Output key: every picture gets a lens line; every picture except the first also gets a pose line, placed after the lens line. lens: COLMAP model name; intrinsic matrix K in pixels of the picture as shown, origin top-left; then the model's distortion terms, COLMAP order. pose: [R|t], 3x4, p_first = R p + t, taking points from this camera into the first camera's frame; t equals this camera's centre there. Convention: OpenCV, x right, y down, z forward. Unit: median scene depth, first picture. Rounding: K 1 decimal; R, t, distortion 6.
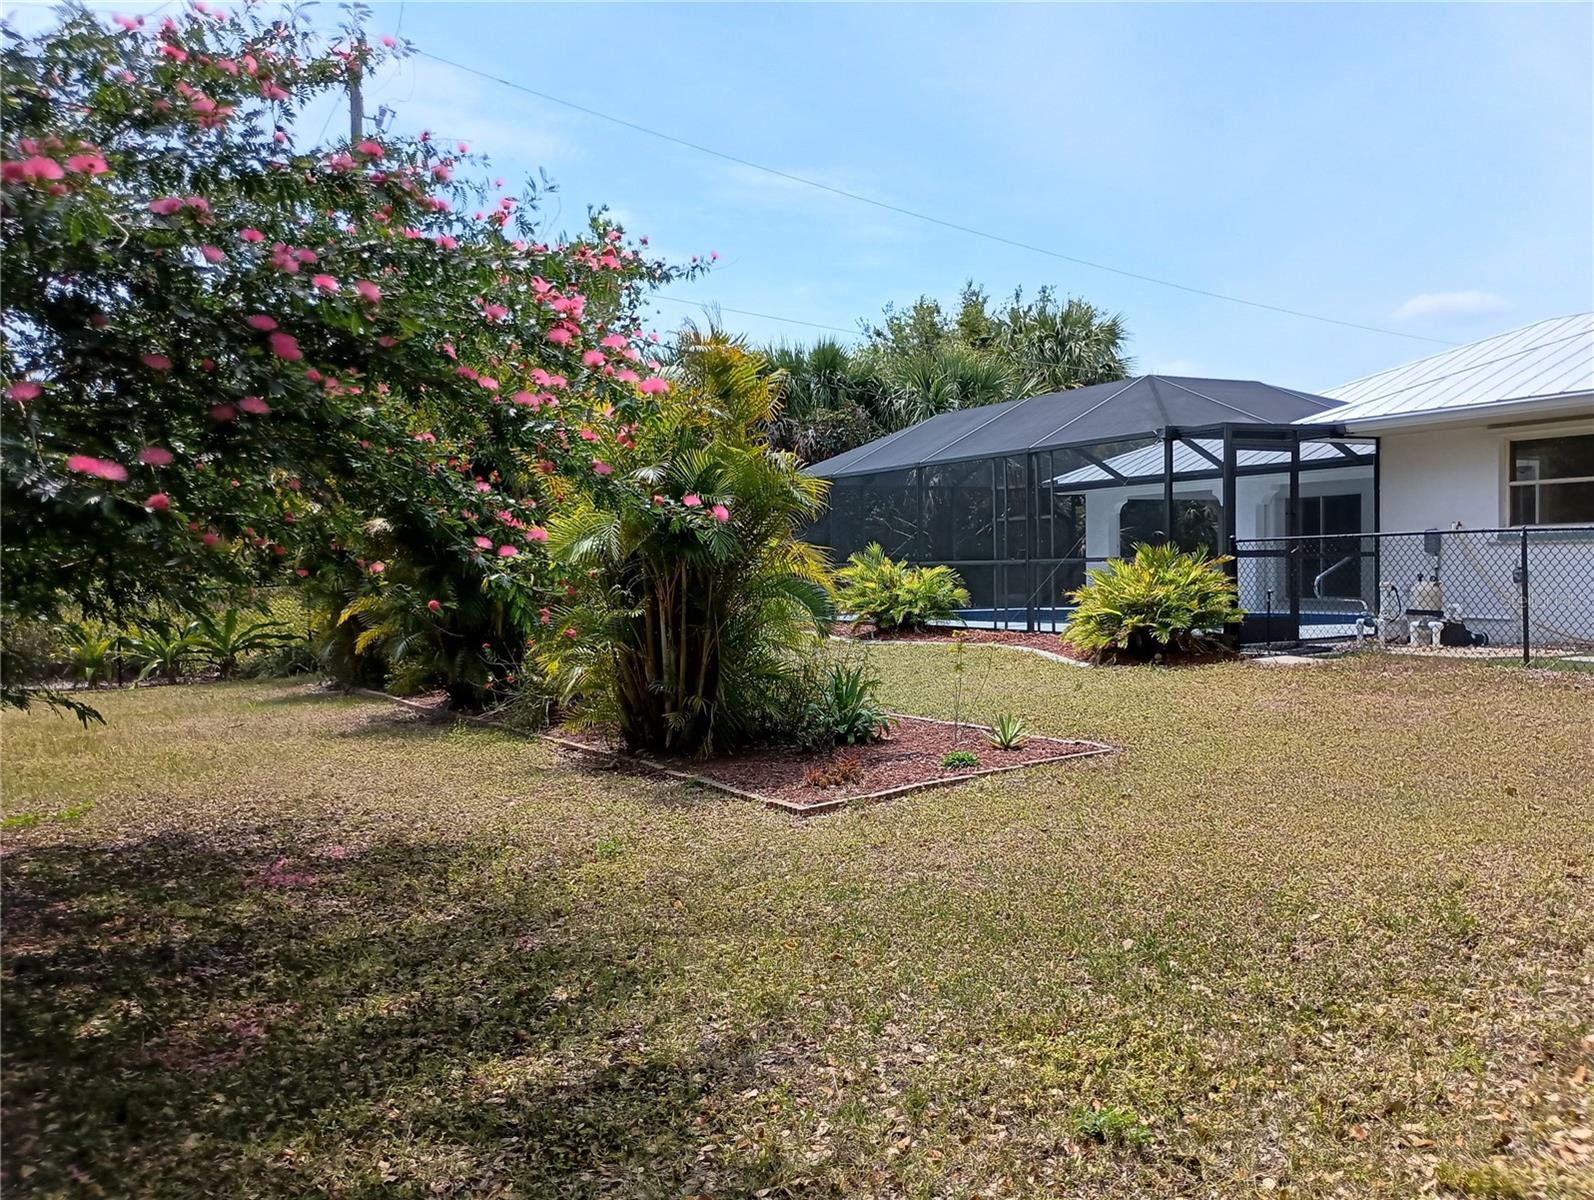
lens RADIAL K [[1330.6, 0, 797.0], [0, 1330.6, 600.0], [0, 0, 1]] dist [0.009716, 0.009190]
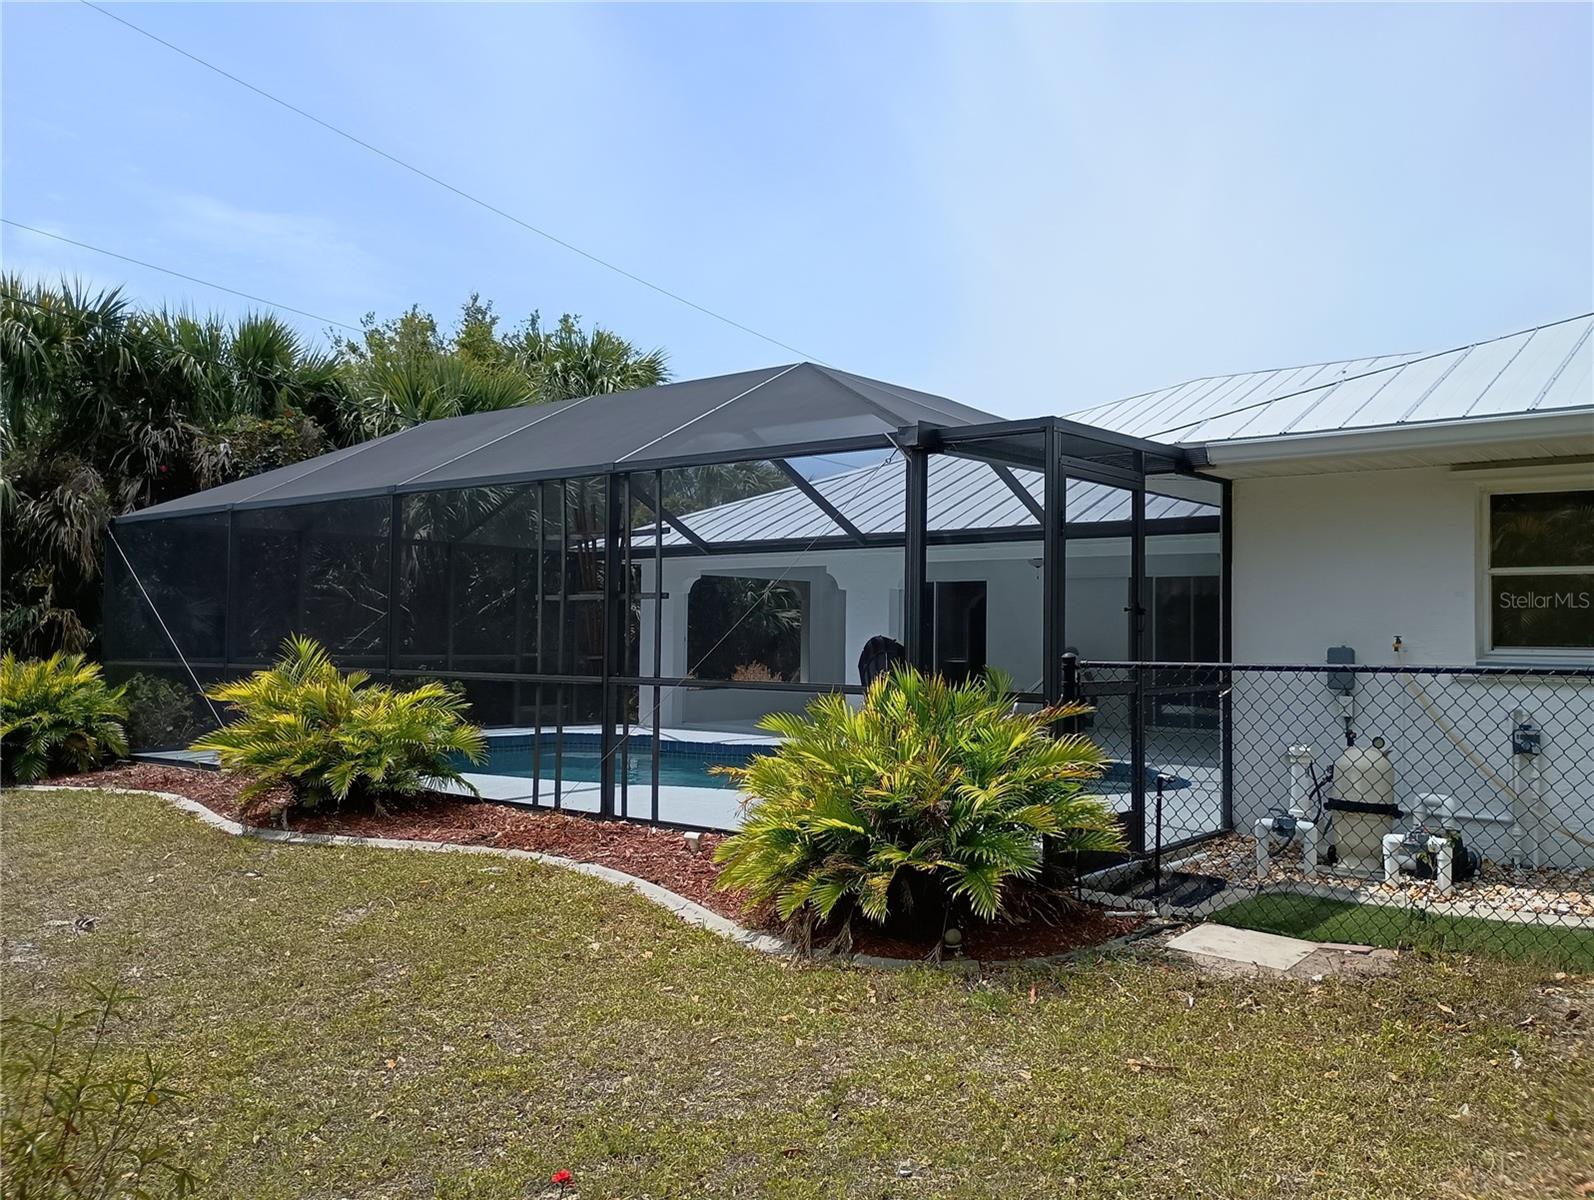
lens RADIAL K [[1330.6, 0, 797.0], [0, 1330.6, 600.0], [0, 0, 1]] dist [0.009716, 0.009190]
pose [[0.927699, 0.039452, 0.371239, 0.046093], [-0.018551, 0.998044, -0.059704, -0.029367], [-0.372868, 0.048500, 0.926616, 0.464192]]
